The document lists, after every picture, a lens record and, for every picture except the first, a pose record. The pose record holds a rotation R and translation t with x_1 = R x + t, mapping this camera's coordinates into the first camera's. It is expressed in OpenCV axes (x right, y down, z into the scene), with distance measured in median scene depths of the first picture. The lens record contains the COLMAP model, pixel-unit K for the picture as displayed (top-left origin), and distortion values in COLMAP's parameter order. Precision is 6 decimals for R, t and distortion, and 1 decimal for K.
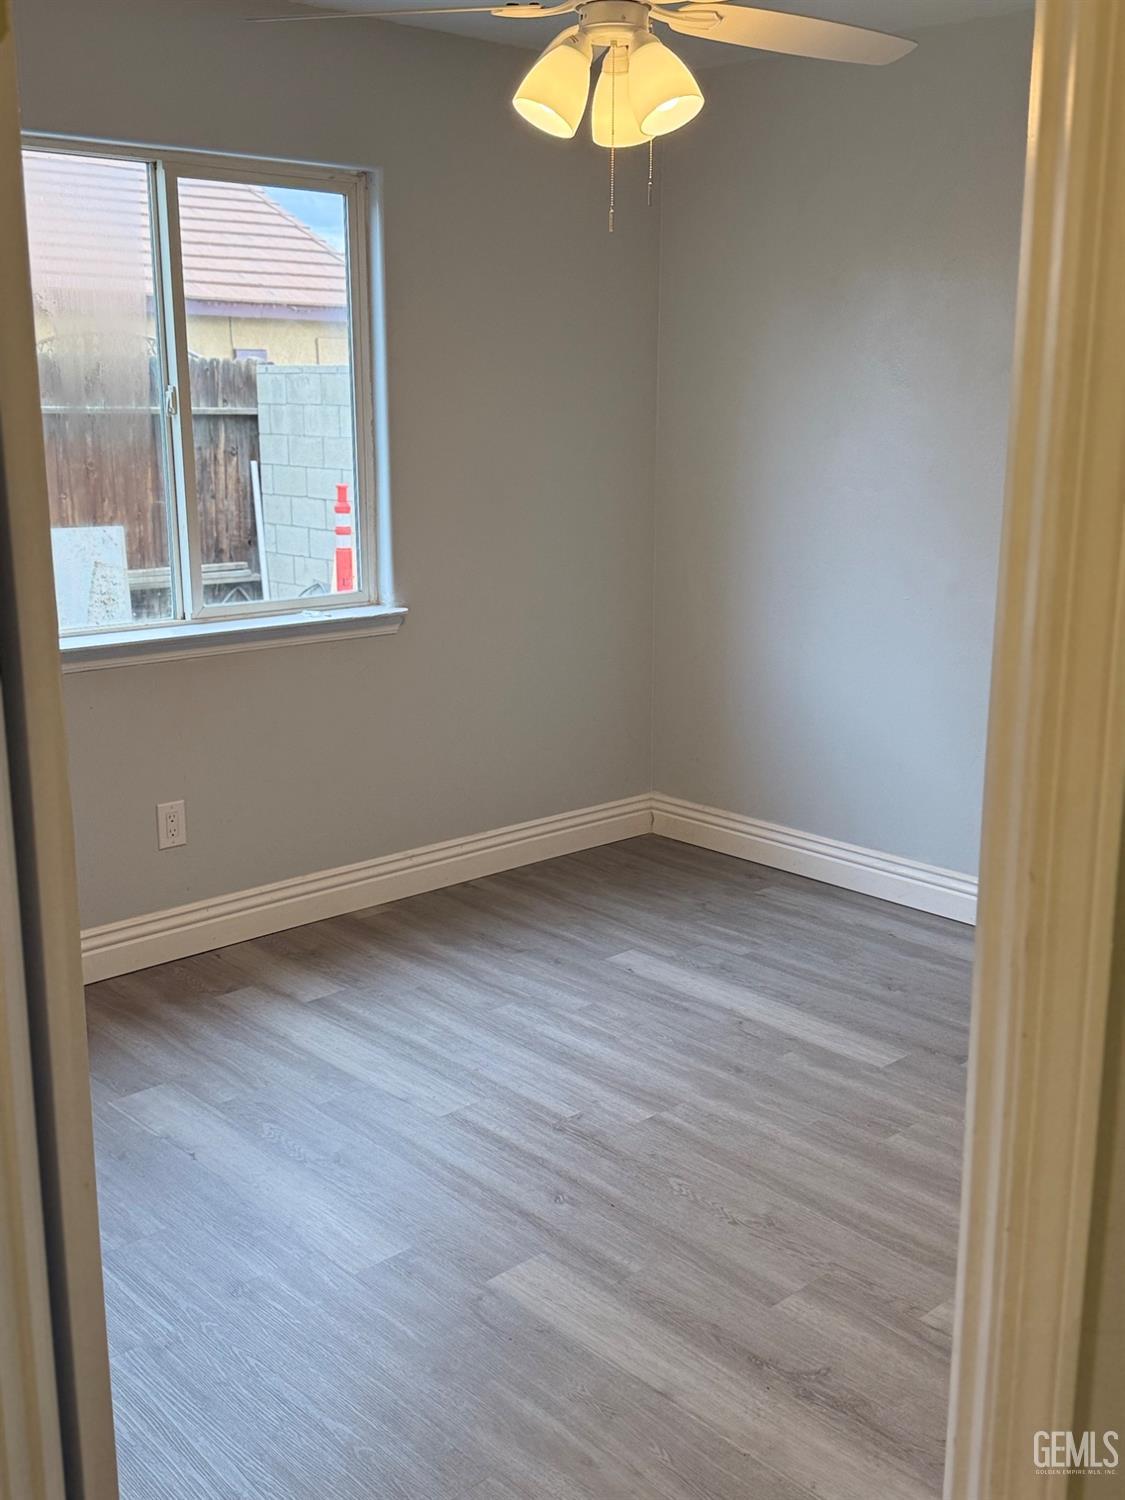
lens RADIAL K [[1540.6, 0, 553.0], [0, 1540.6, 759.0], [0, 0, 1]] dist [0.190238, -0.453376]
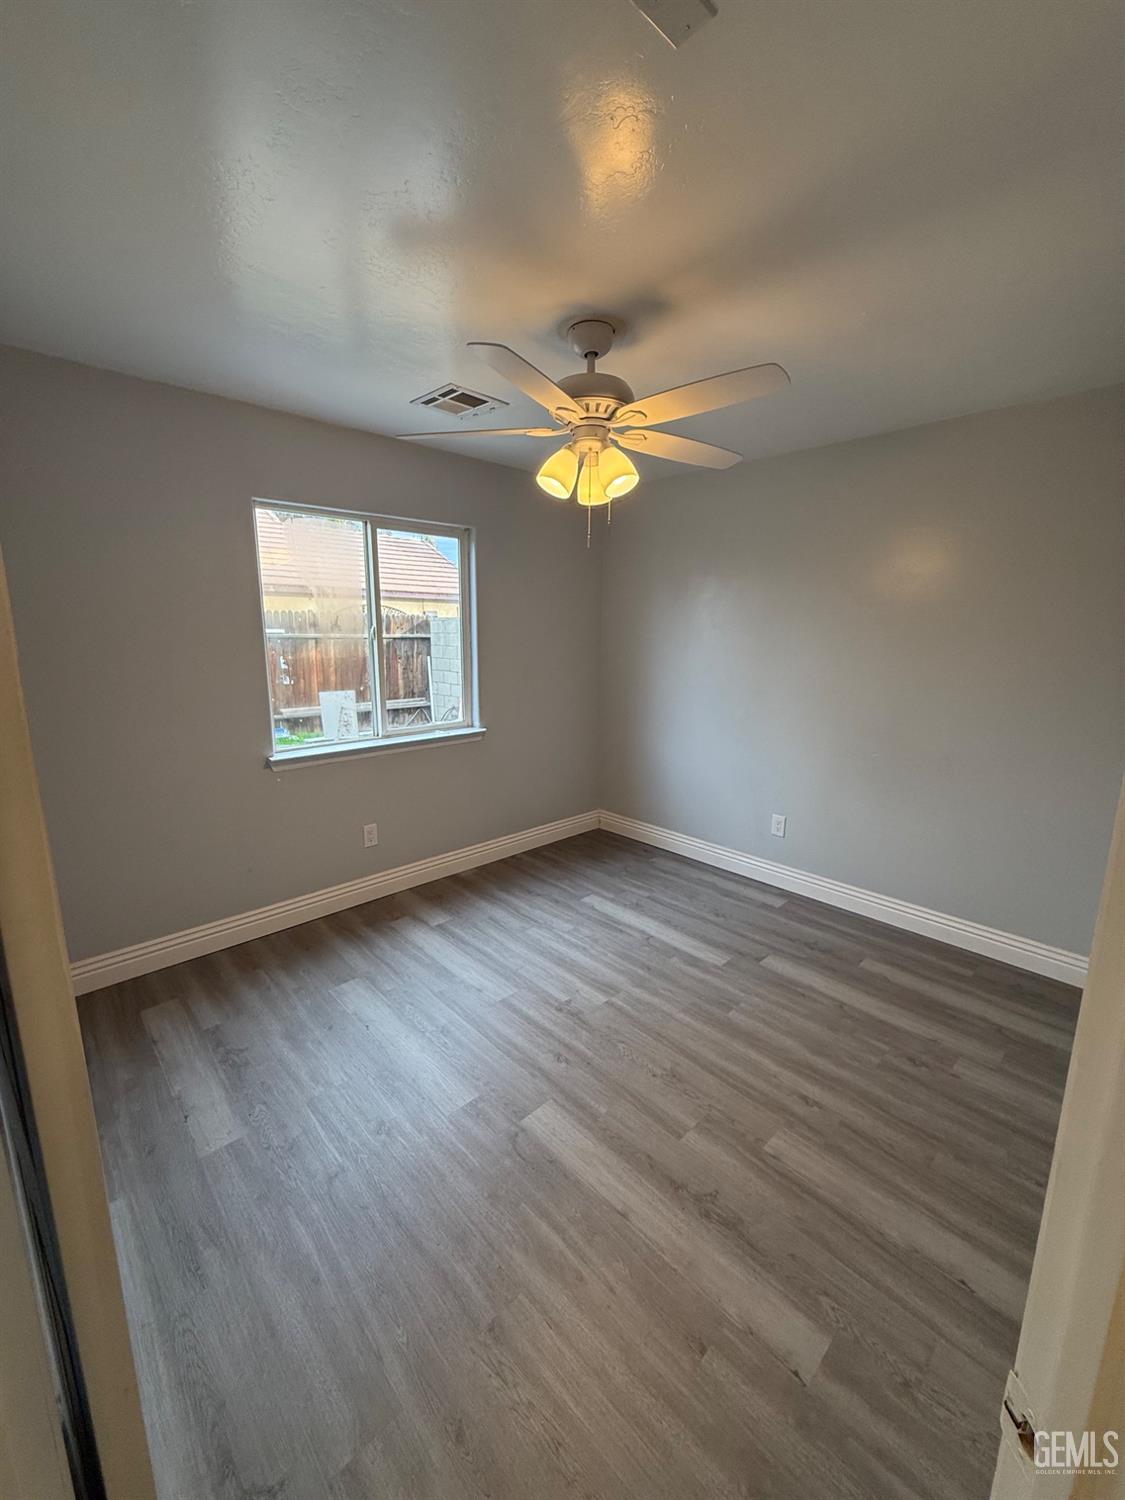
lens RADIAL K [[603.0, 0, 566.0], [0, 603.0, 747.3], [0, 0, 1]] dist [-0.000591, 0.000179]
pose [[0.999712, 0.001814, 0.023910, -0.005511], [-0.000937, 0.999329, -0.036613, -0.052742], [-0.023961, 0.036580, 0.999043, 0.216236]]
